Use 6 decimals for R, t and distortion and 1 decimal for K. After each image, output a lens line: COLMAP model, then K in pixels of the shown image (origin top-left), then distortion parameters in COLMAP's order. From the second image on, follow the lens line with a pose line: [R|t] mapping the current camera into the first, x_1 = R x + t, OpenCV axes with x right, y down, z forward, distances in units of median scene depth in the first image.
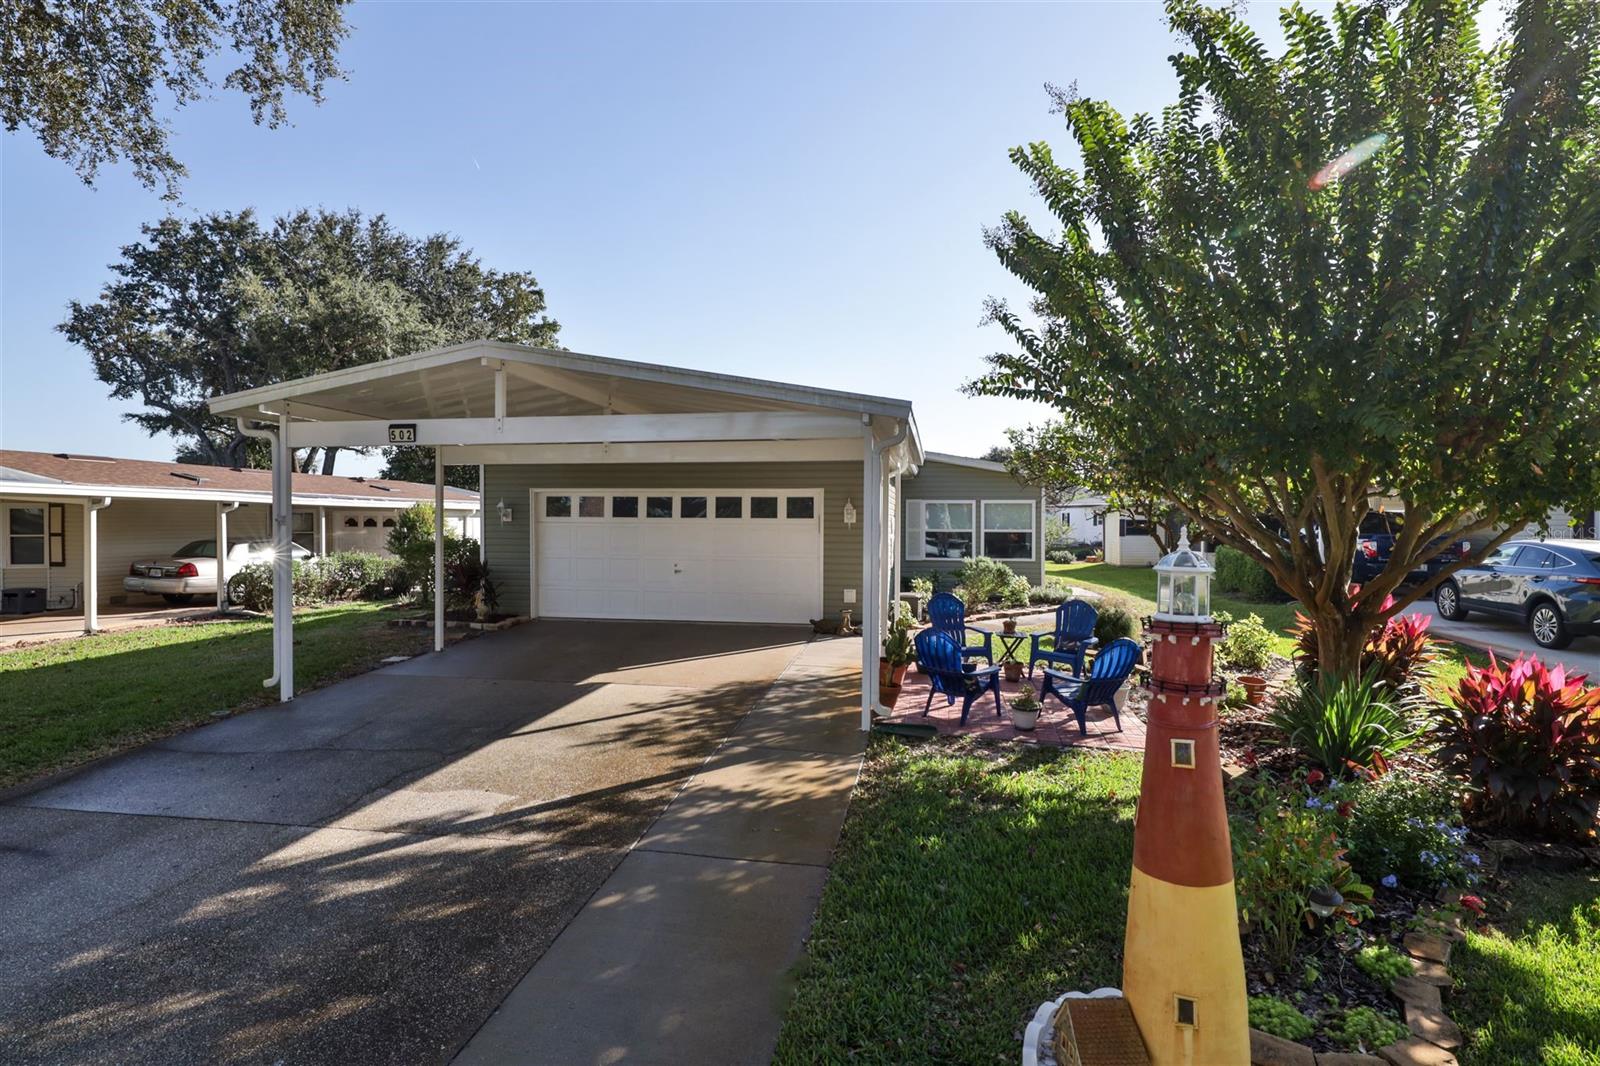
lens RADIAL K [[798.3, 0, 800.0], [0, 798.3, 533.0], [0, 0, 1]] dist [-0.000763, 0.000254]
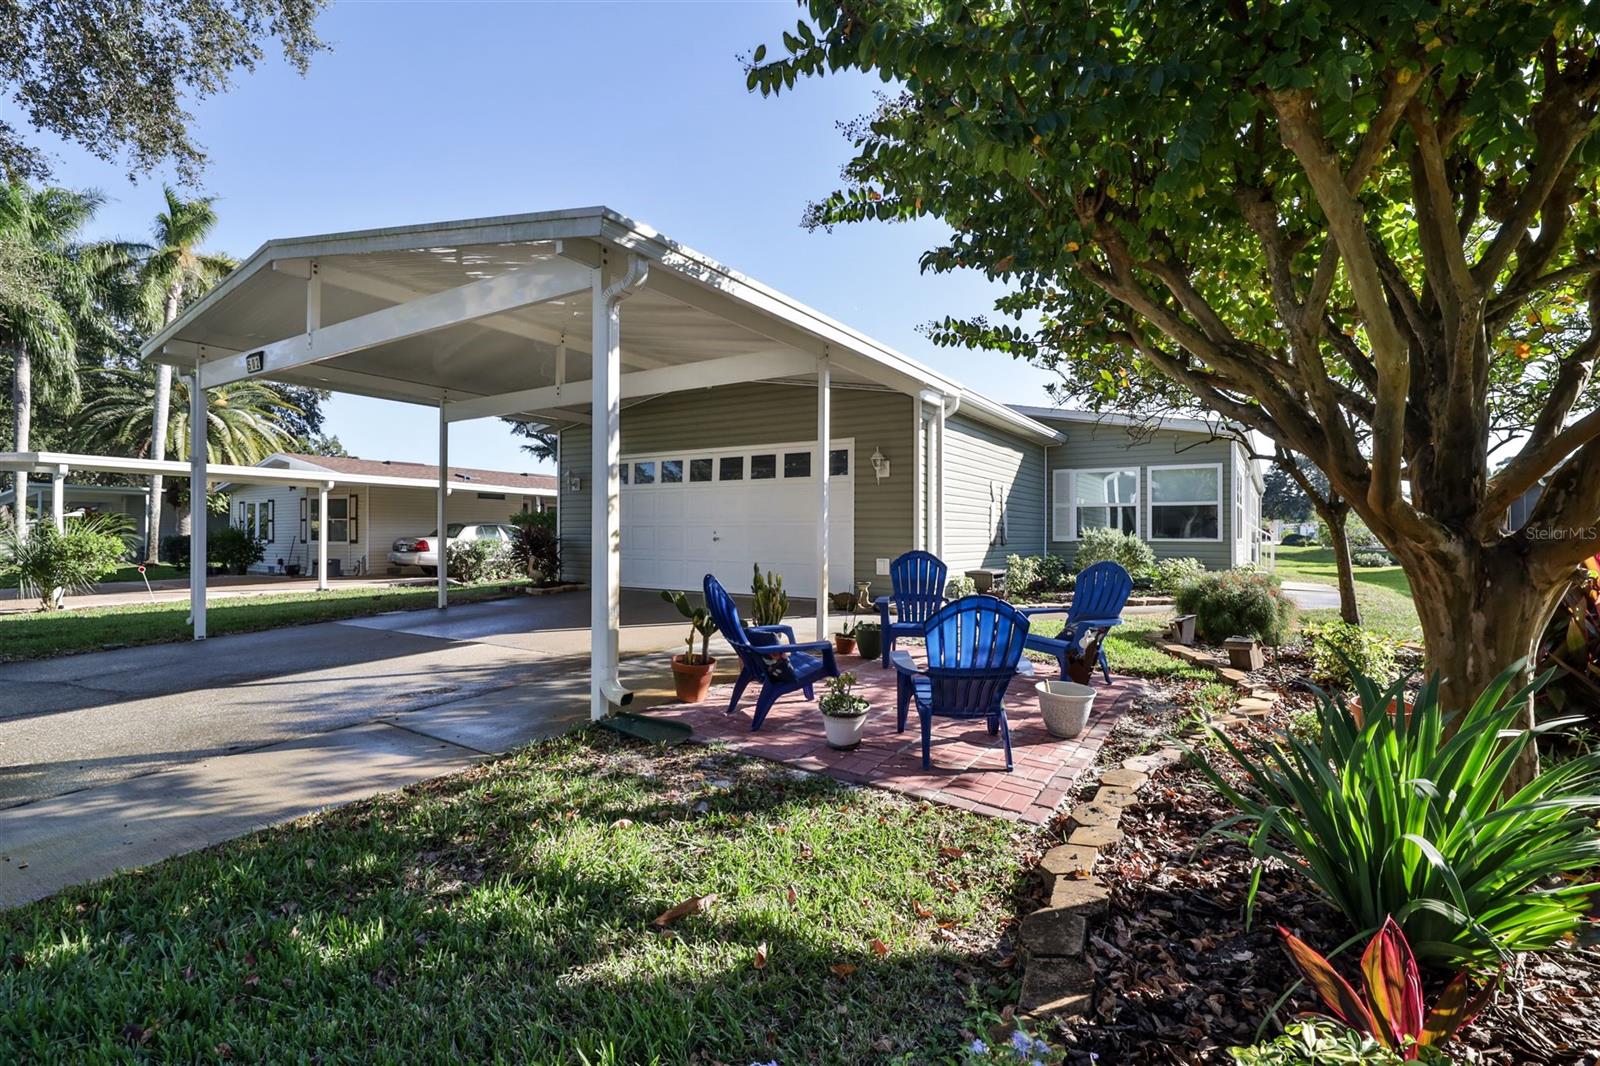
lens RADIAL K [[721.6, 0, 800.0], [0, 721.6, 533.0], [0, 0, 1]] dist [-0.002423, -0.000272]
pose [[0.926498, -0.001894, -0.376295, 0.182745], [-0.002279, 0.999941, -0.010645, 0.036762], [0.376293, 0.010720, 0.926439, 0.195193]]
